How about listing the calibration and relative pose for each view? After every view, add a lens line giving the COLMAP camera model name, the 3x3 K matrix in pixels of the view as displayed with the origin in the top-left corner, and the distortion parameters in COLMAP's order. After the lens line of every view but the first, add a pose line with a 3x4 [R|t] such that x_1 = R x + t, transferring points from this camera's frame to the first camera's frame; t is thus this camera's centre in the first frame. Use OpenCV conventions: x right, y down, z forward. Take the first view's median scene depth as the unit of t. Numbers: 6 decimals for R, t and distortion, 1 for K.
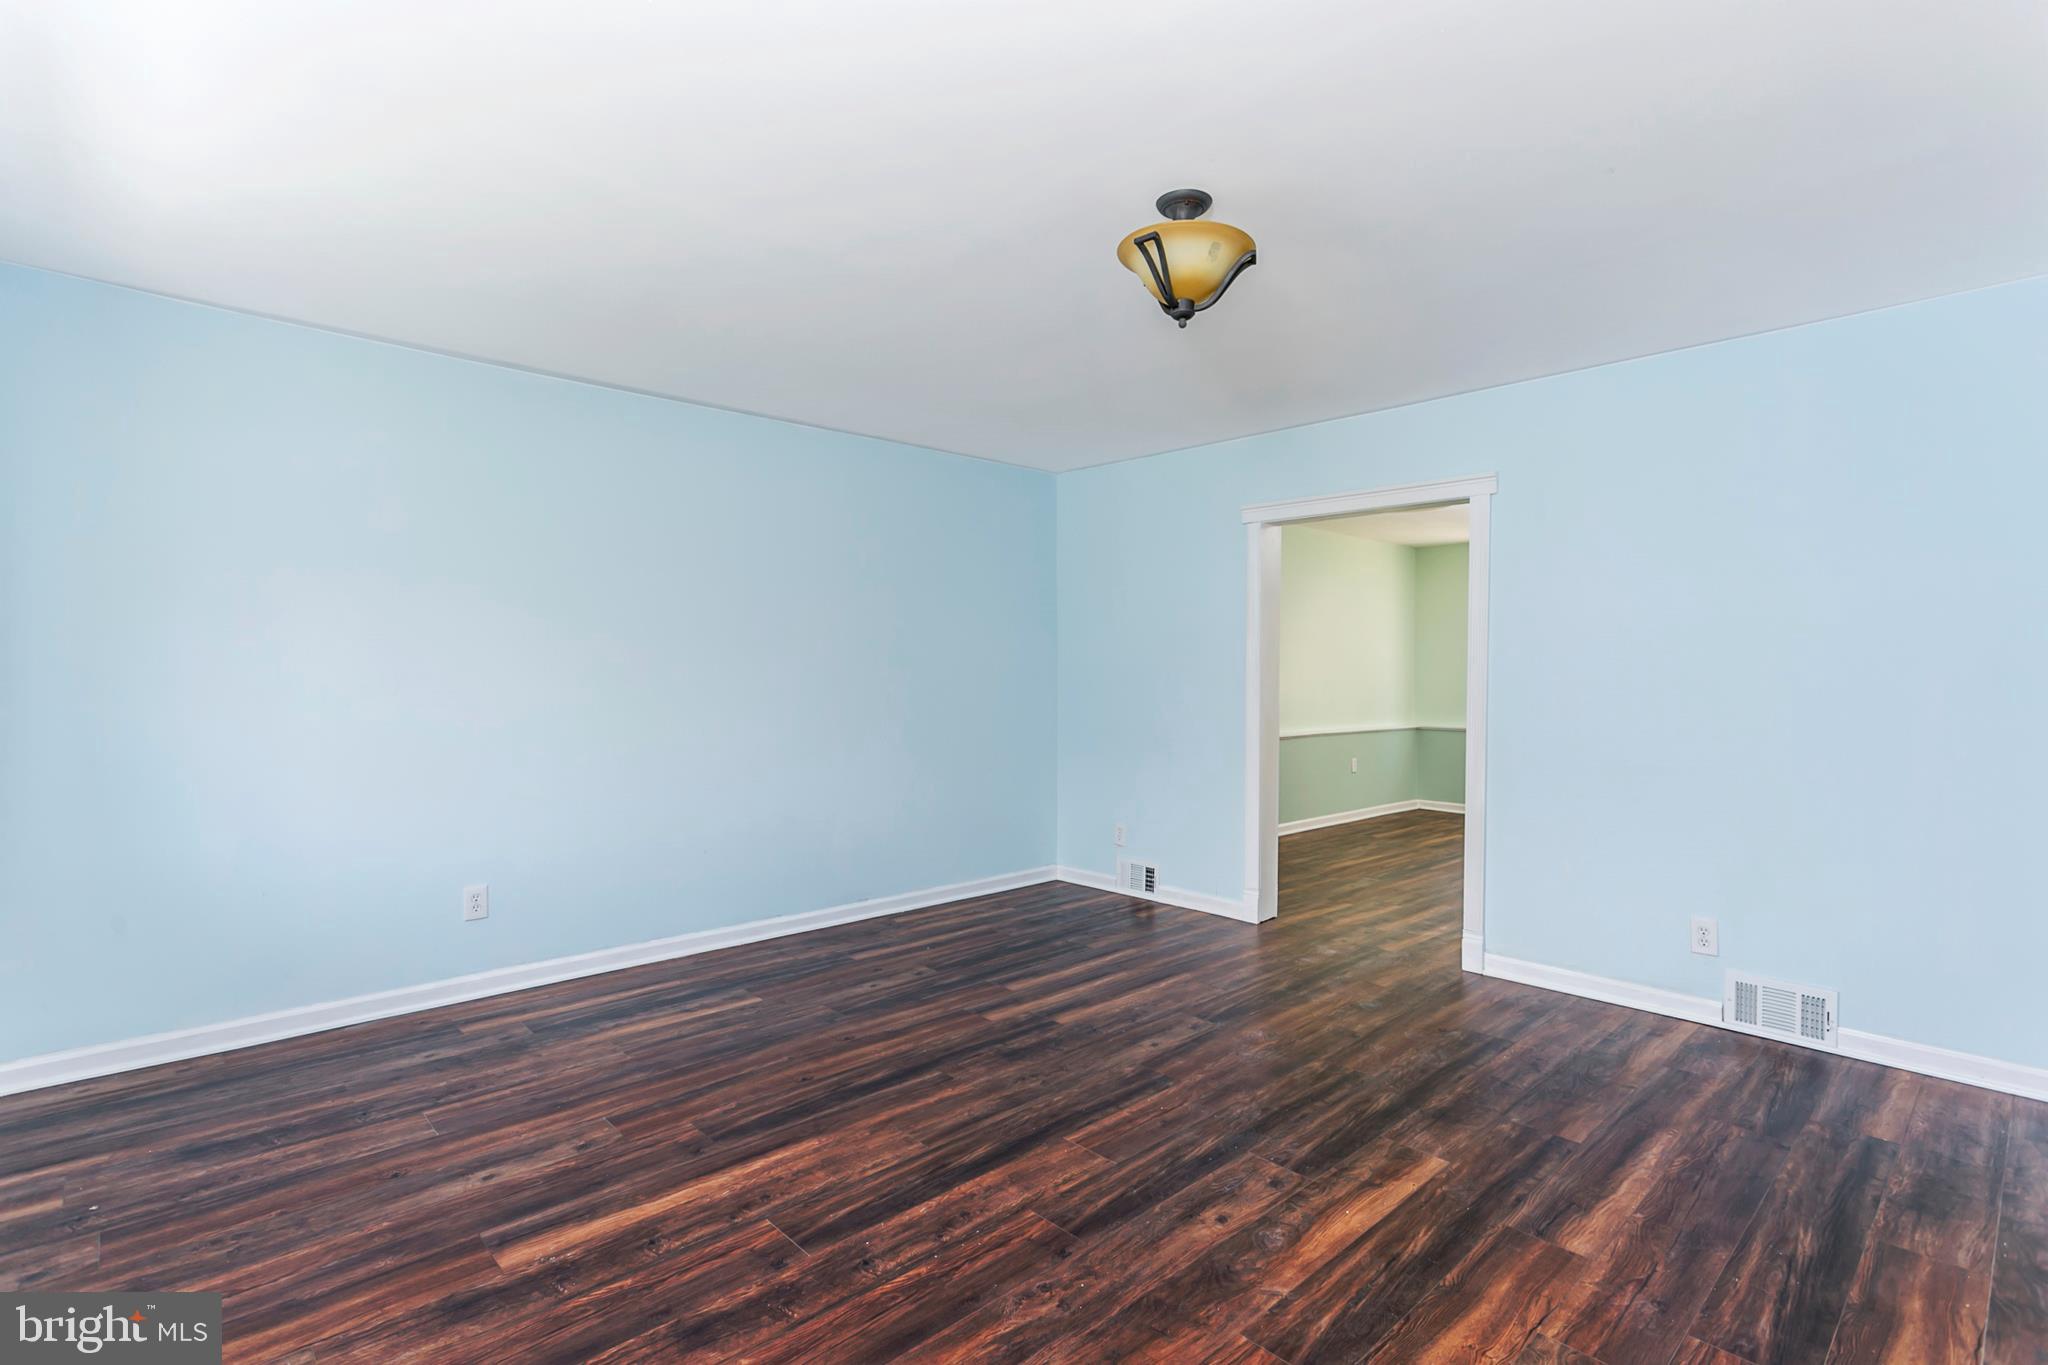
lens RADIAL K [[990.7, 0, 1000.6], [0, 990.7, 670.0], [0, 0, 1]] dist [0.005010, -0.001474]
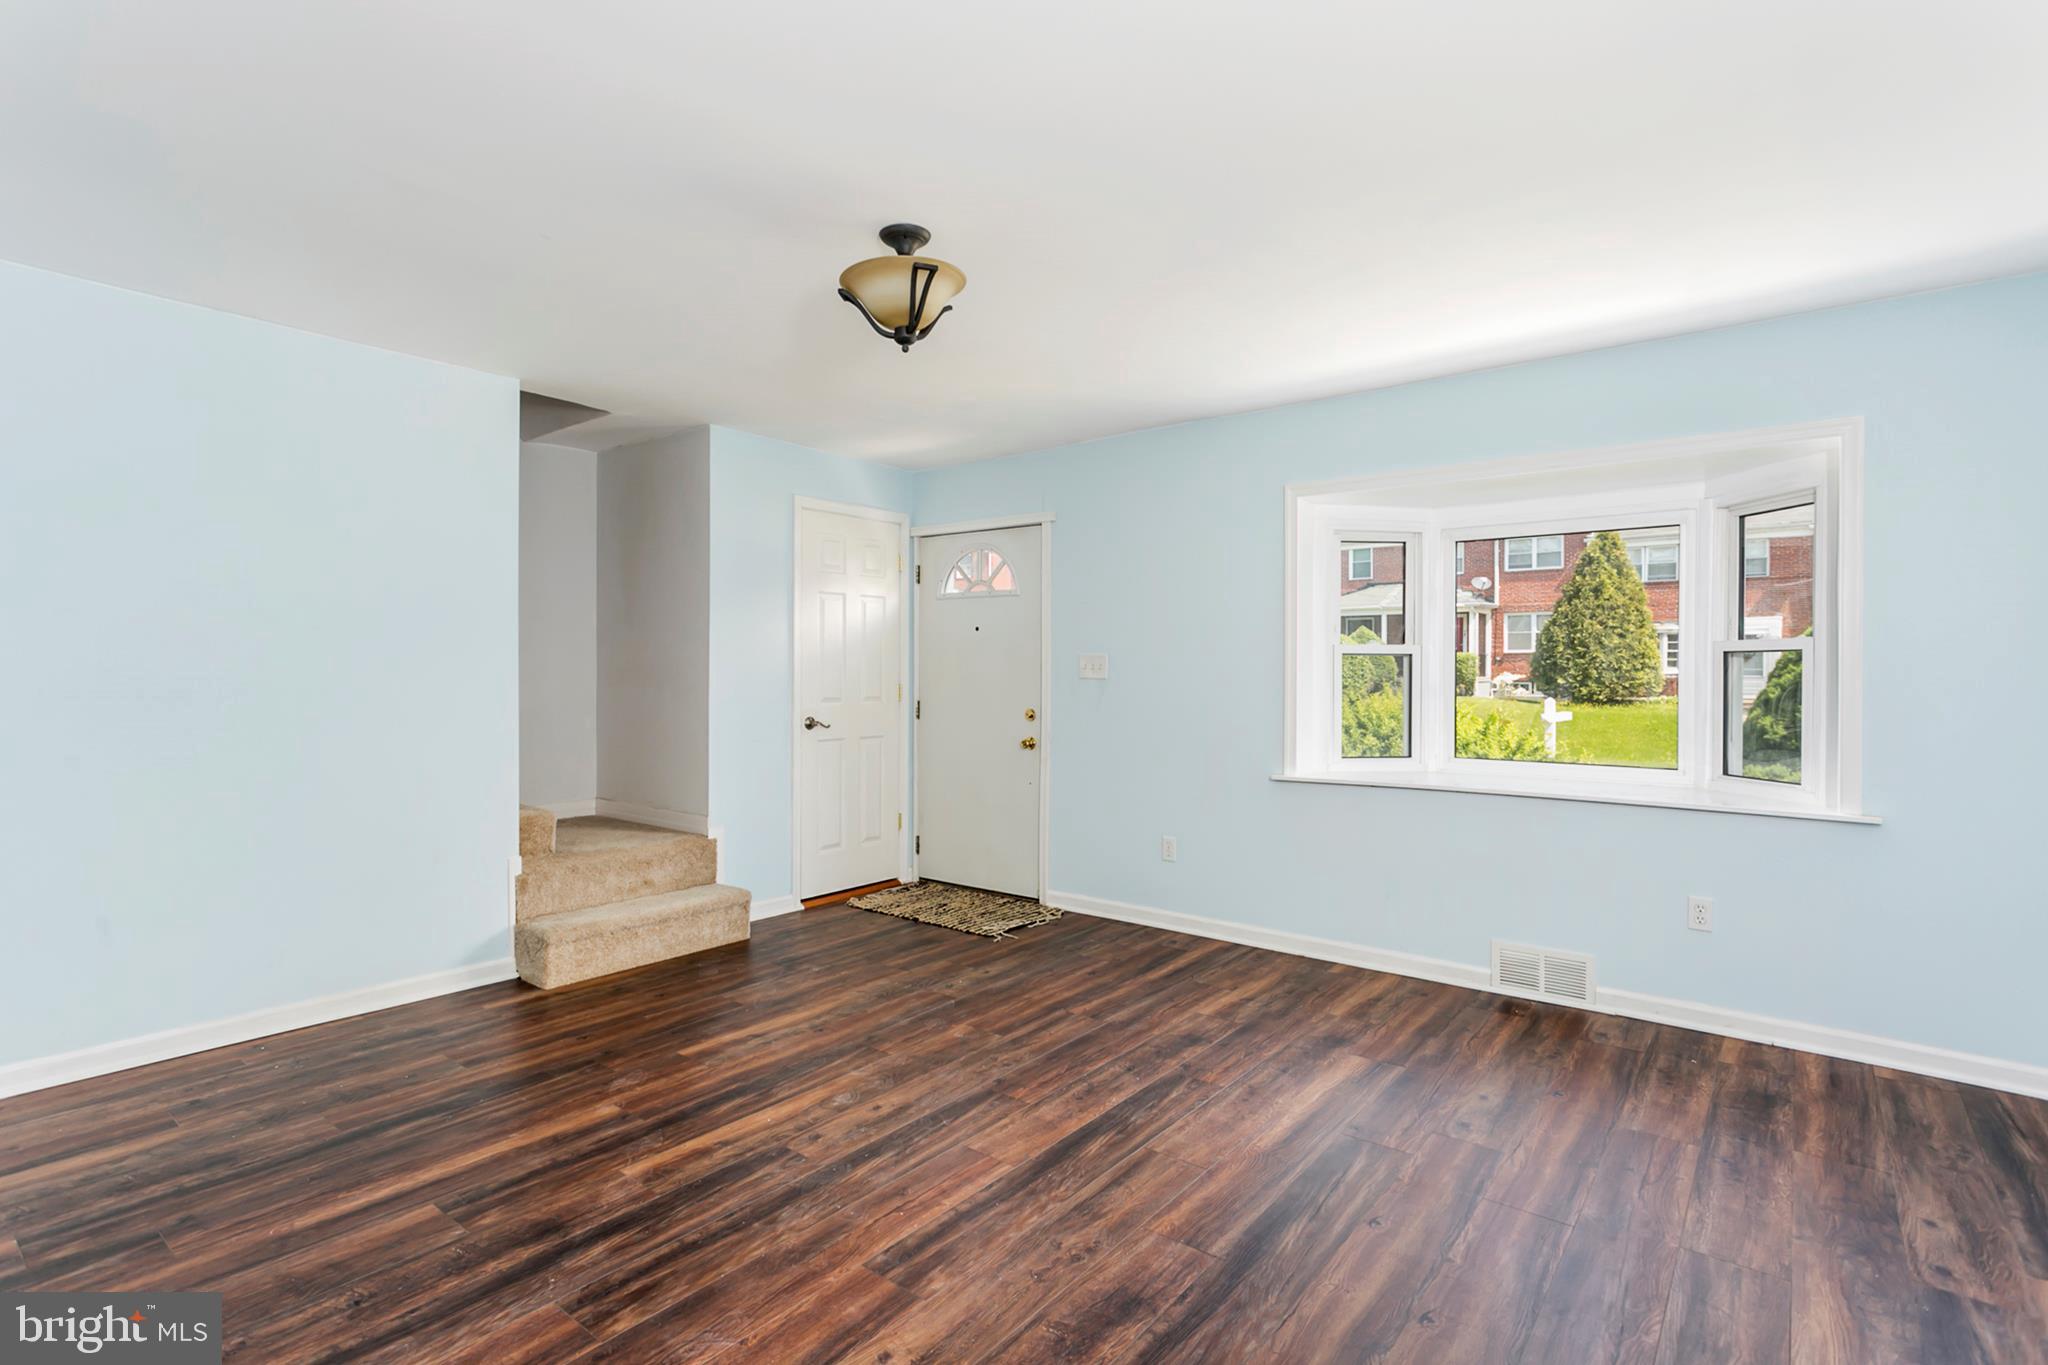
lens RADIAL K [[990.7, 0, 1000.6], [0, 990.7, 670.0], [0, 0, 1]] dist [0.005010, -0.001474]
pose [[-0.989513, -0.007239, -0.144264, 0.231019], [-0.006699, 0.999969, -0.004227, 0.005779], [0.144290, -0.003216, -0.989530, 2.062473]]
